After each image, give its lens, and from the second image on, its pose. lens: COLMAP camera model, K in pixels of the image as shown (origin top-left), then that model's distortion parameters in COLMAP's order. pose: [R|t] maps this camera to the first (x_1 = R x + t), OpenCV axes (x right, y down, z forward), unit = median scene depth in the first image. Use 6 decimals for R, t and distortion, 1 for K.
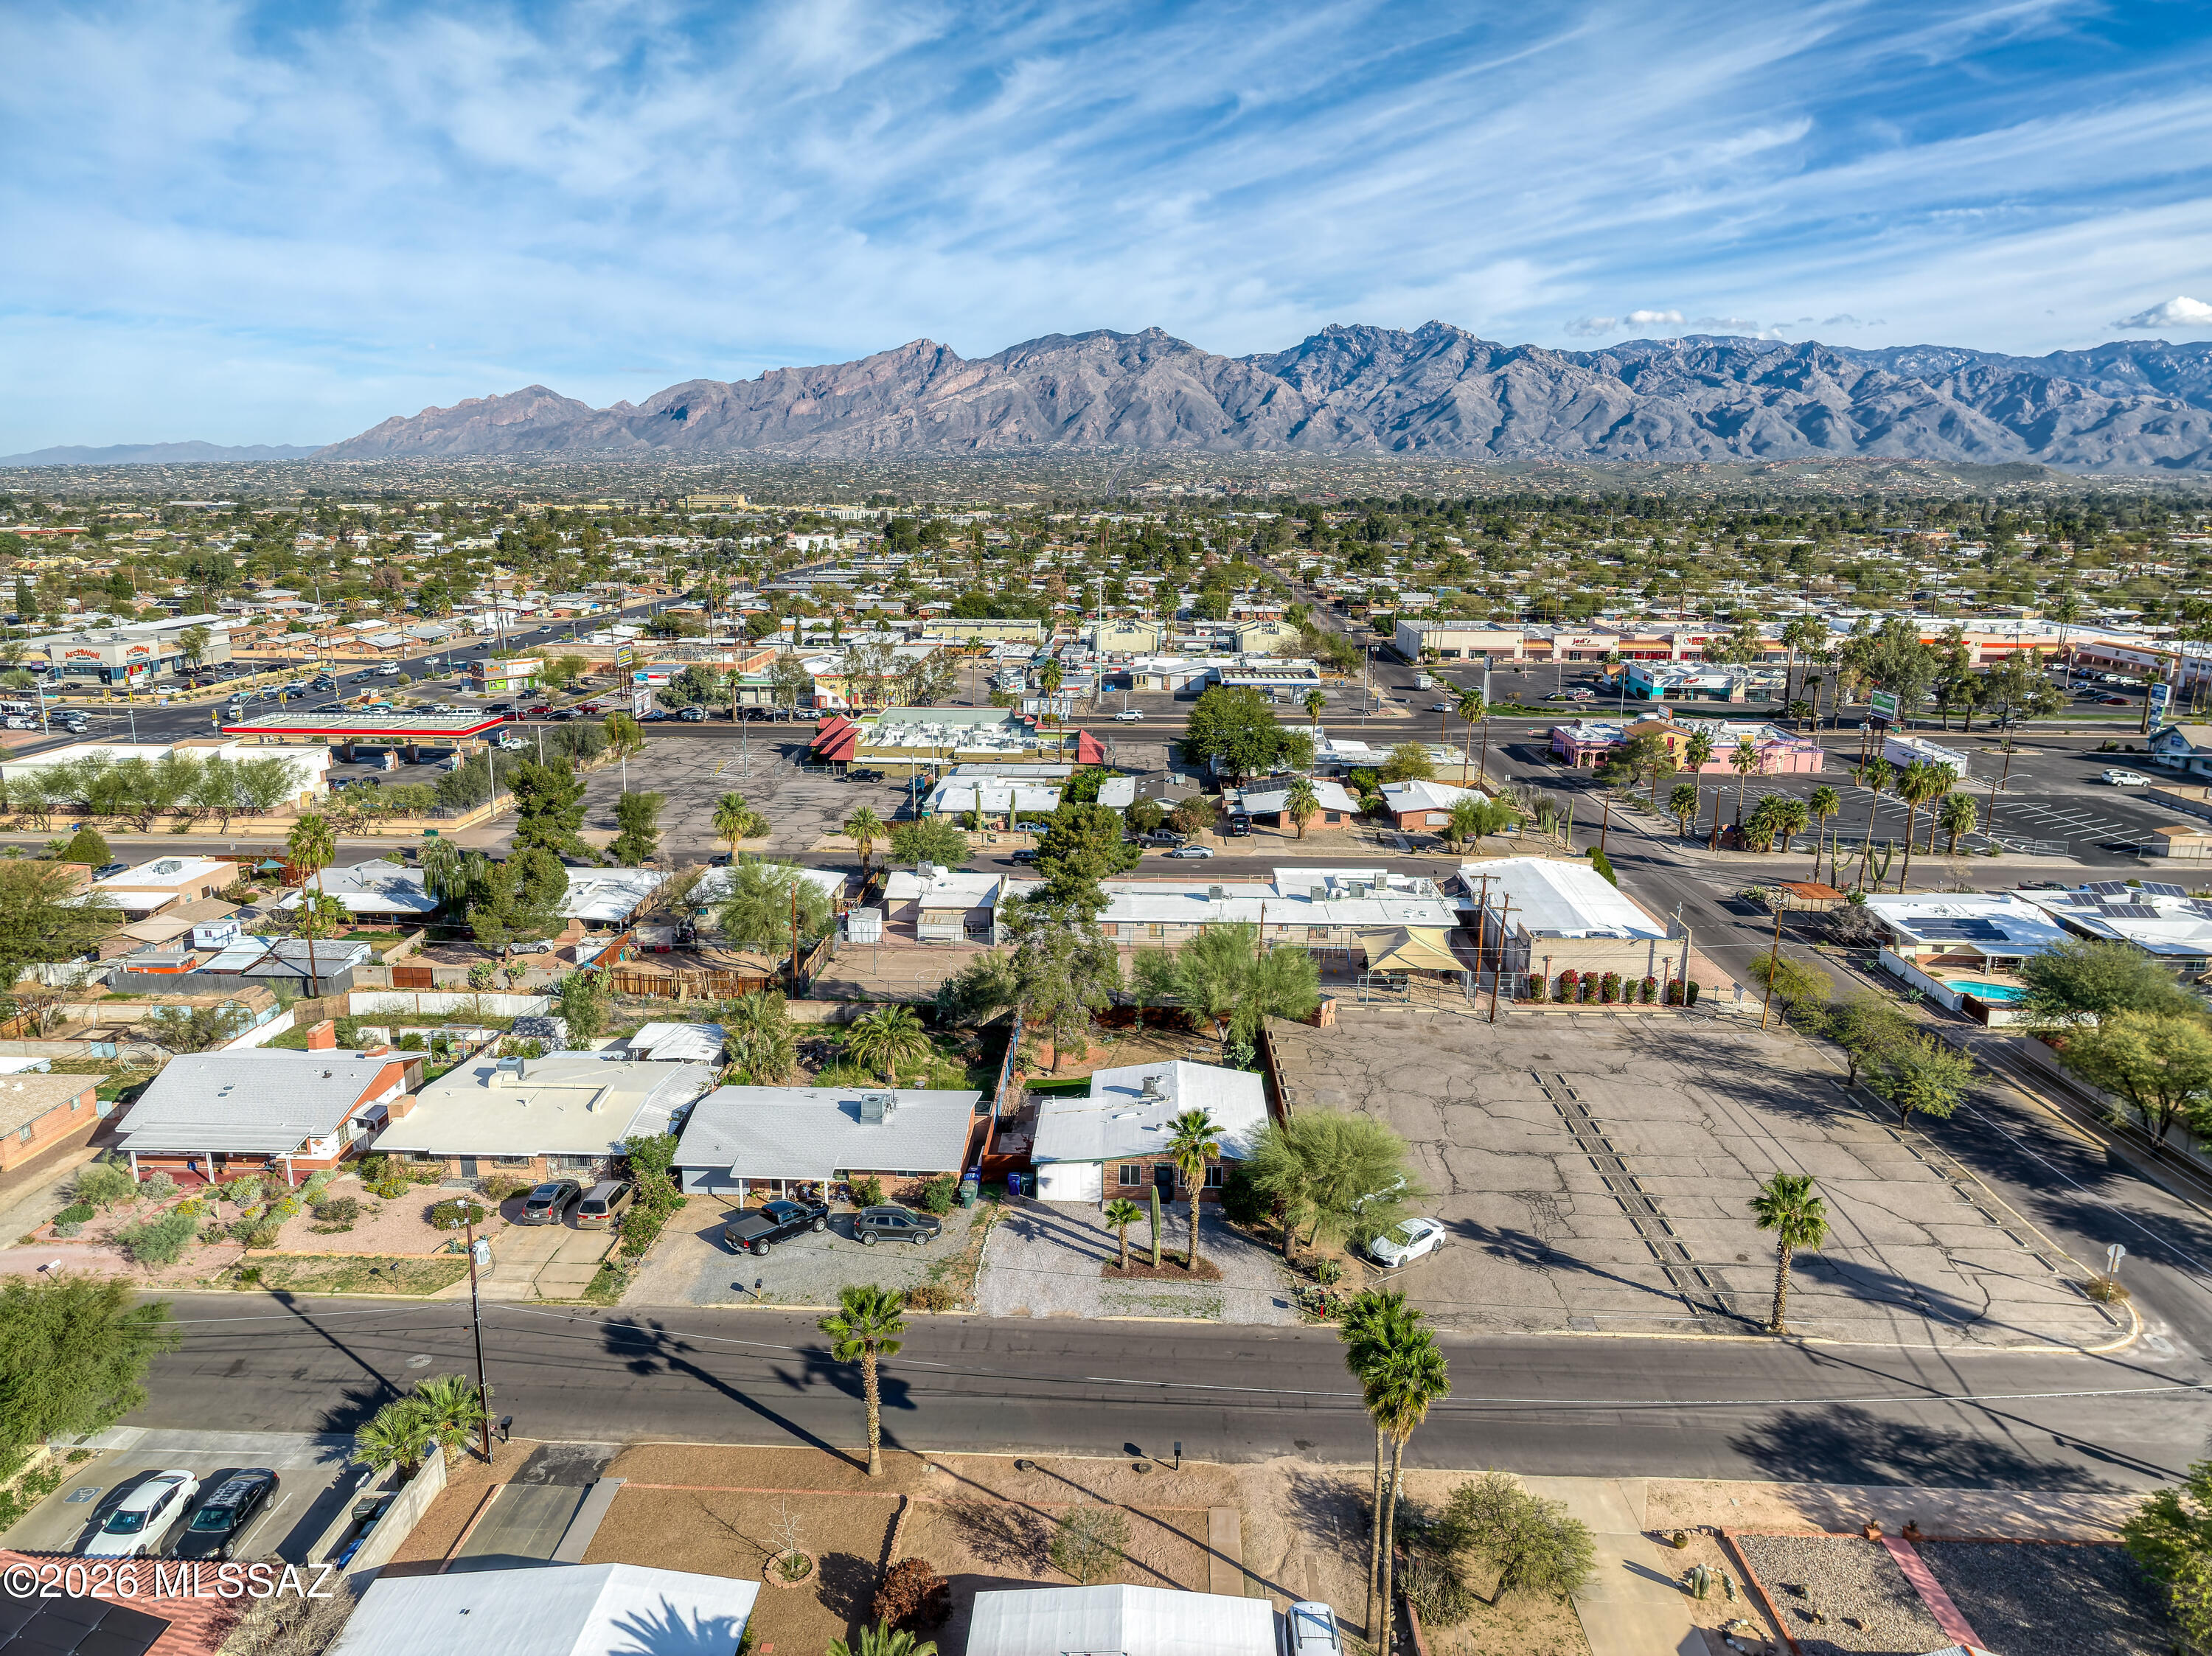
lens RADIAL K [[1507.7, 0, 1106.0], [0, 1507.7, 828.0], [0, 0, 1]] dist [0.000076, -0.003194]
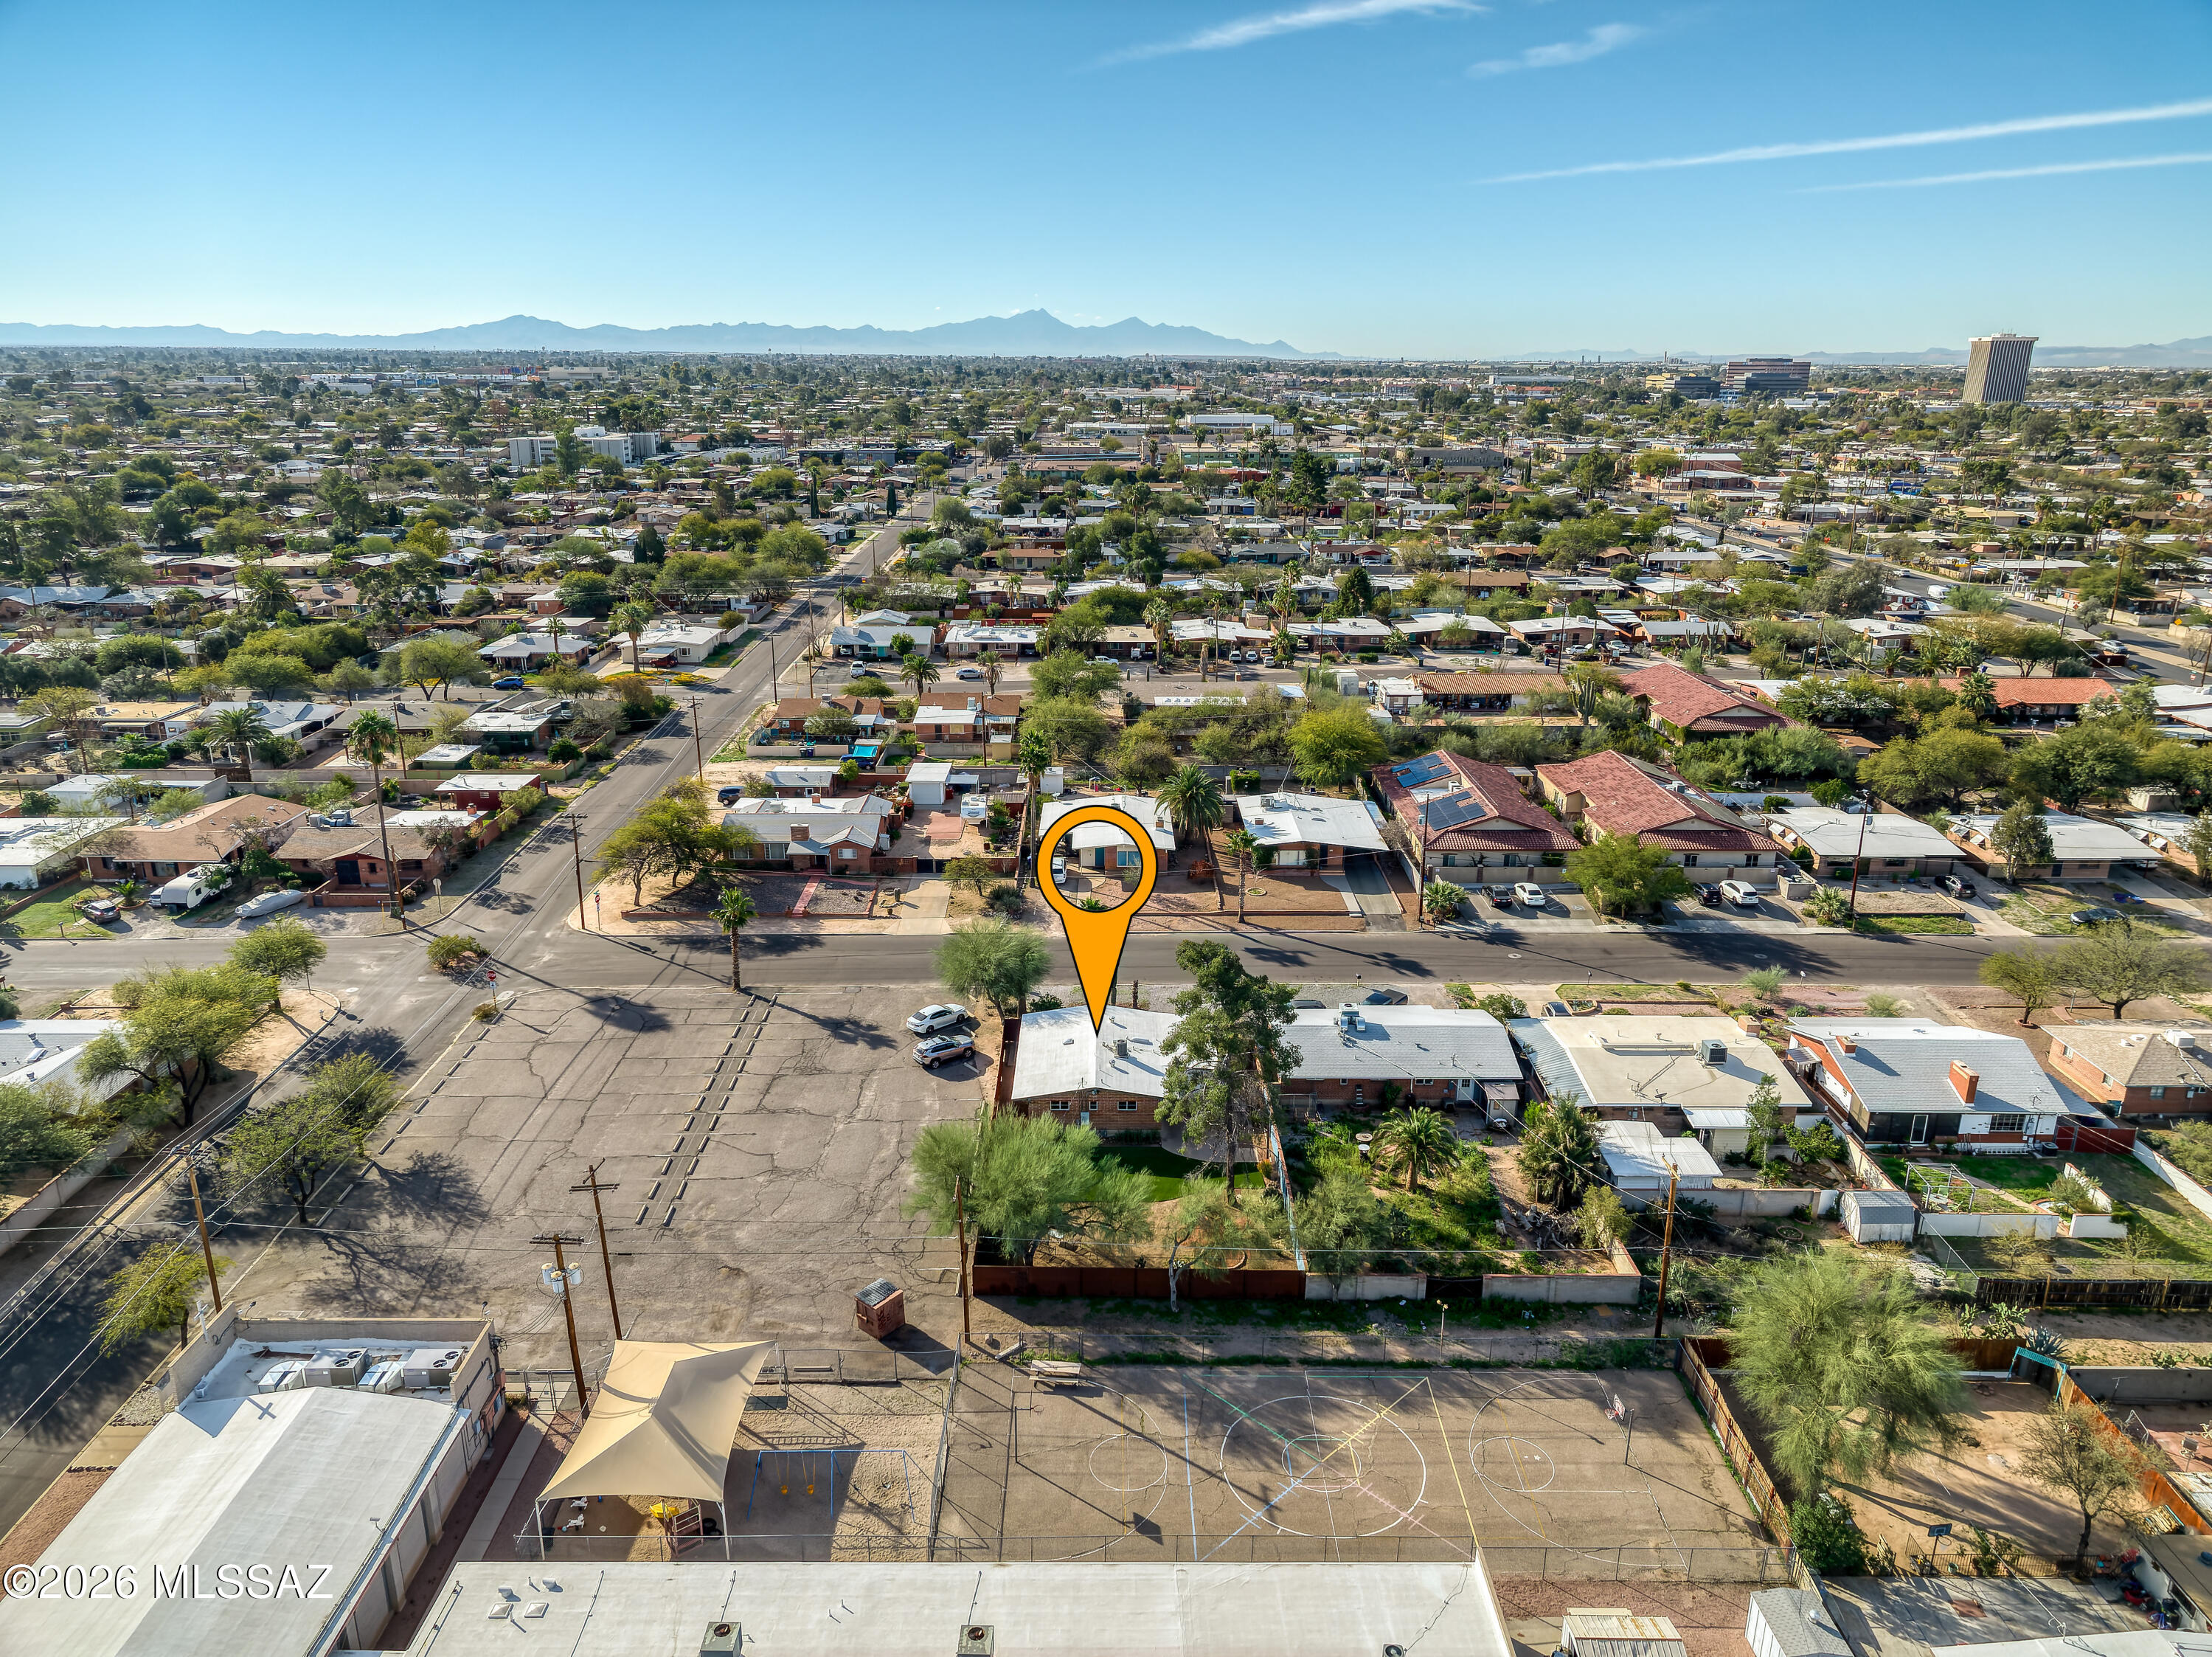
lens RADIAL K [[1507.9, 0, 1106.0], [0, 1507.9, 828.5], [0, 0, 1]] dist [0.000076, -0.003194]
pose [[-0.999294, 0.000003, -0.037565, 0.091936], [-0.019156, 0.860171, 0.509646, -0.602311], [0.032314, 0.510006, -0.859564, 2.120517]]
